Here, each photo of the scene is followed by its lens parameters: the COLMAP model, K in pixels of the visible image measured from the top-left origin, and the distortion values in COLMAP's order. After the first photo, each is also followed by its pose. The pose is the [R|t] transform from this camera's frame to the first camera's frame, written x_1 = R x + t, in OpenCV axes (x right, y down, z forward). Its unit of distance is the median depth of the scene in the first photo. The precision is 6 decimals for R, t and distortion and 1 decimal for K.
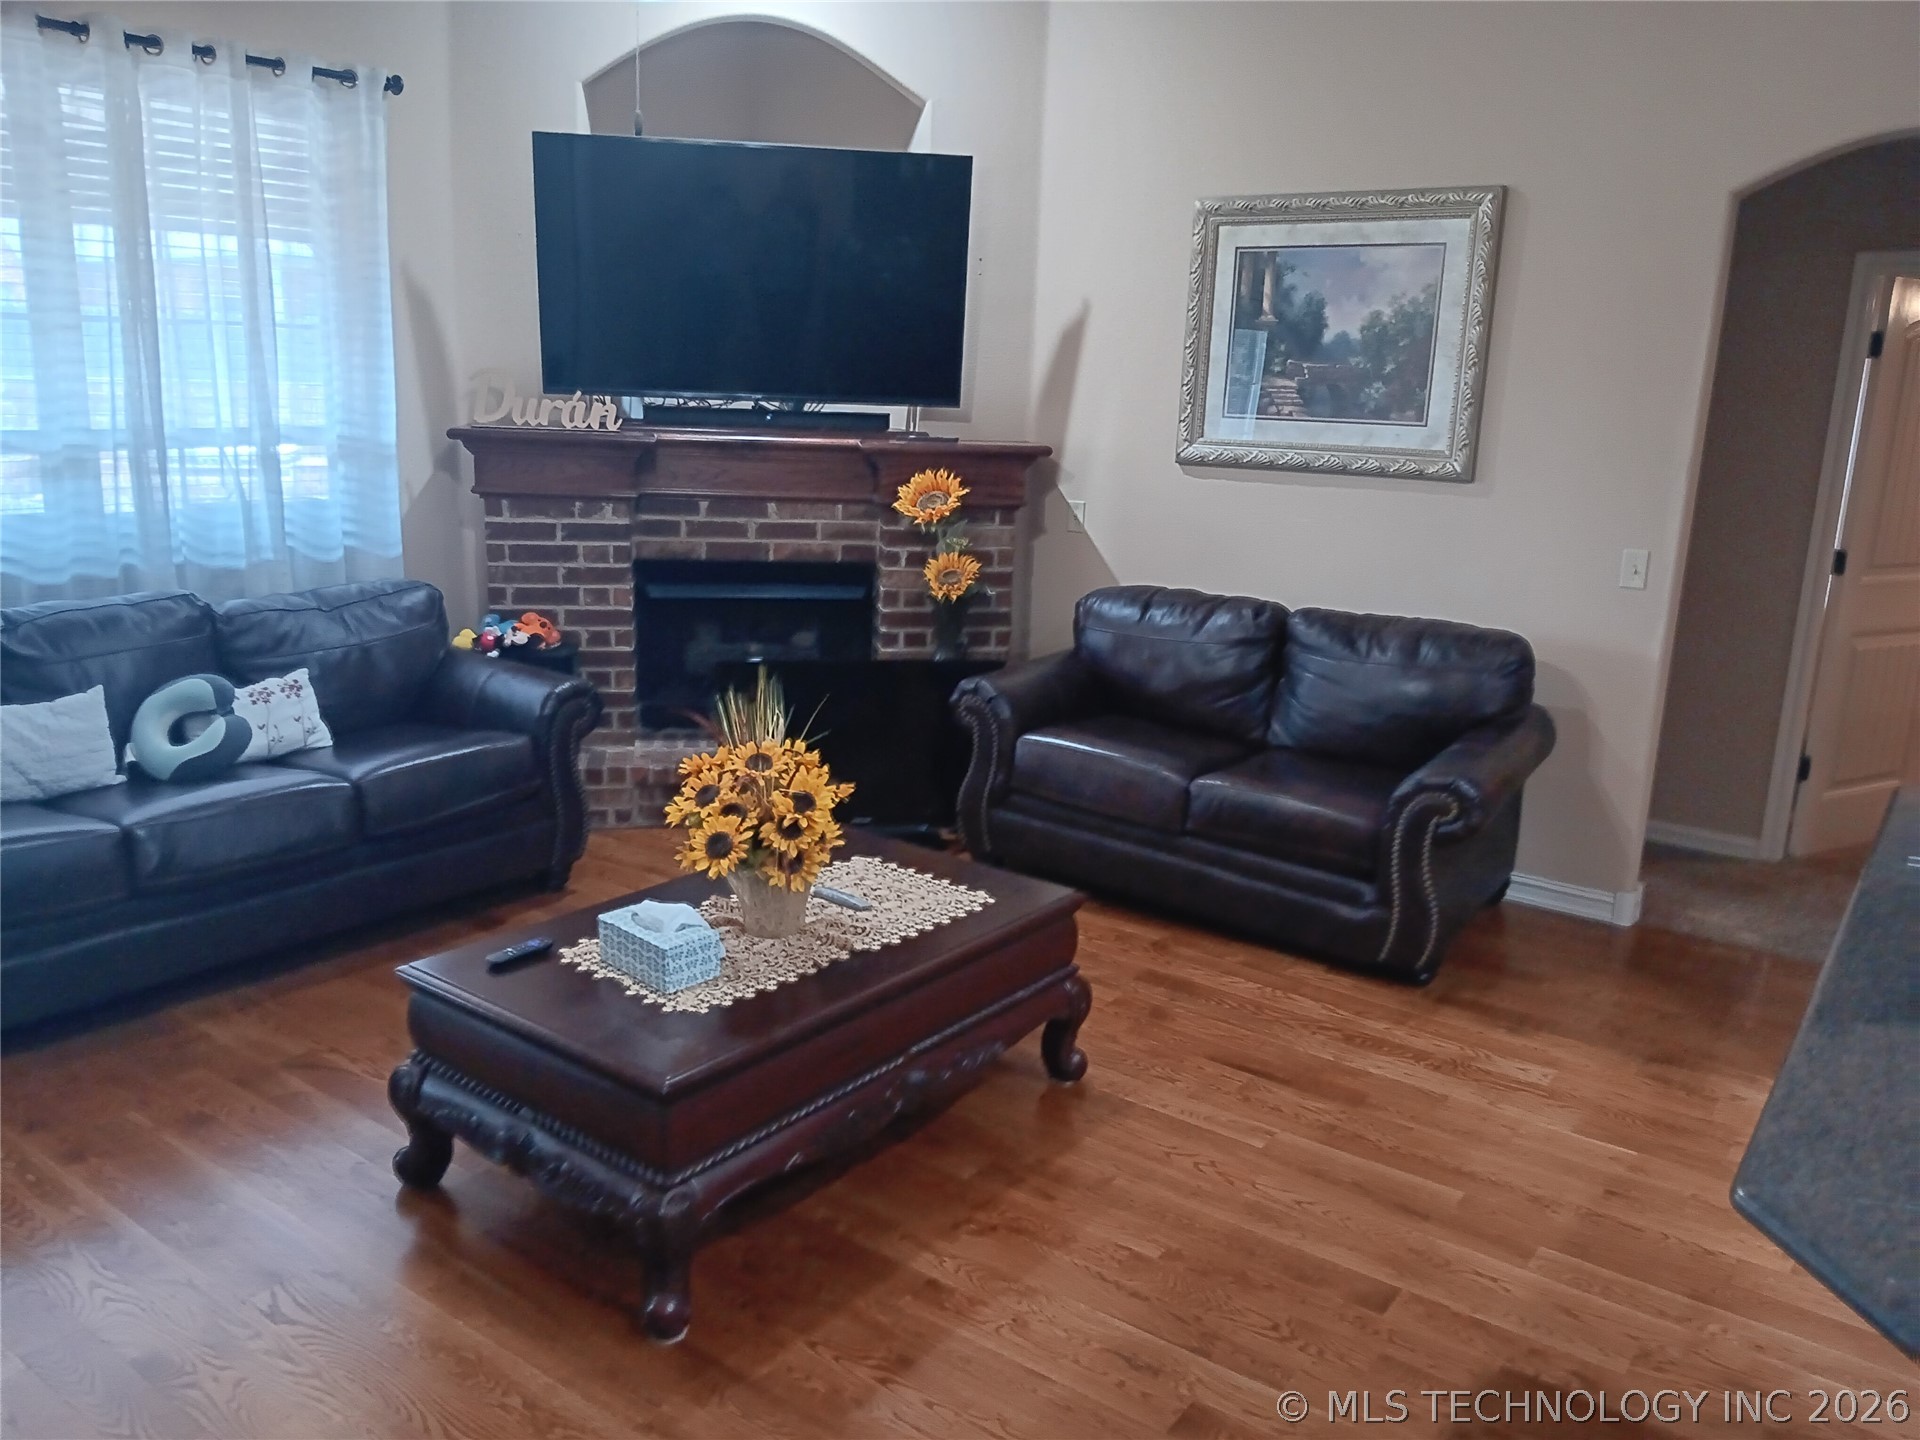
lens RADIAL K [[1467.2, 0, 949.4], [0, 1467.2, 731.5], [0, 0, 1]] dist [0.121408, -0.247434]
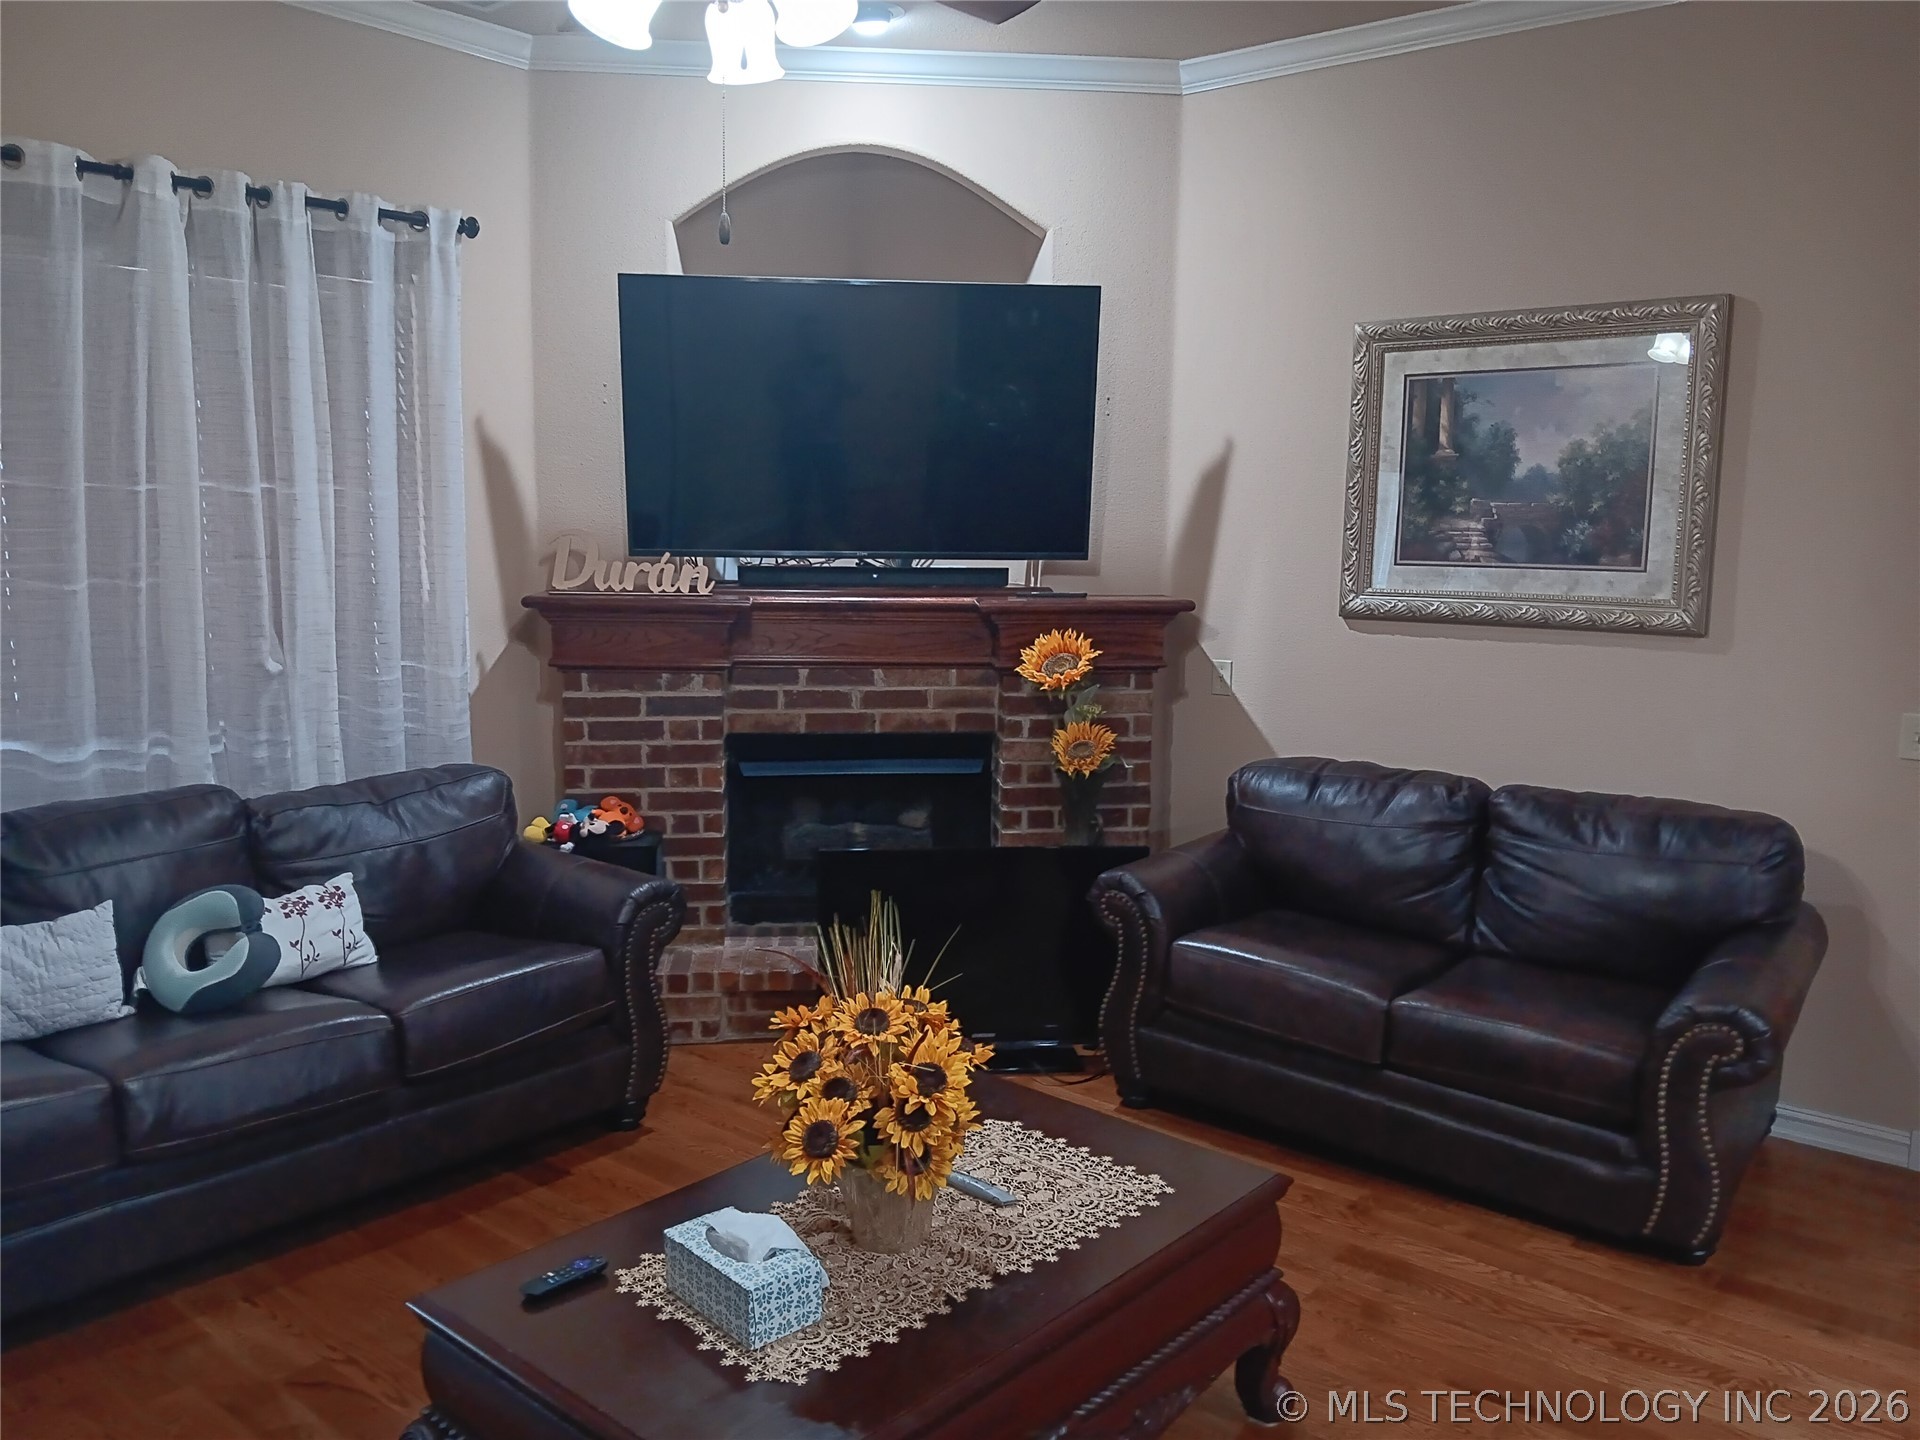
lens RADIAL K [[1467.2, 0, 949.4], [0, 1467.2, 731.5], [0, 0, 1]] dist [0.121408, -0.247434]
pose [[0.997810, -0.013476, -0.064754, -0.023209], [0.007059, 0.995130, -0.098315, -0.033701], [0.065764, 0.097643, 0.993046, 0.138380]]
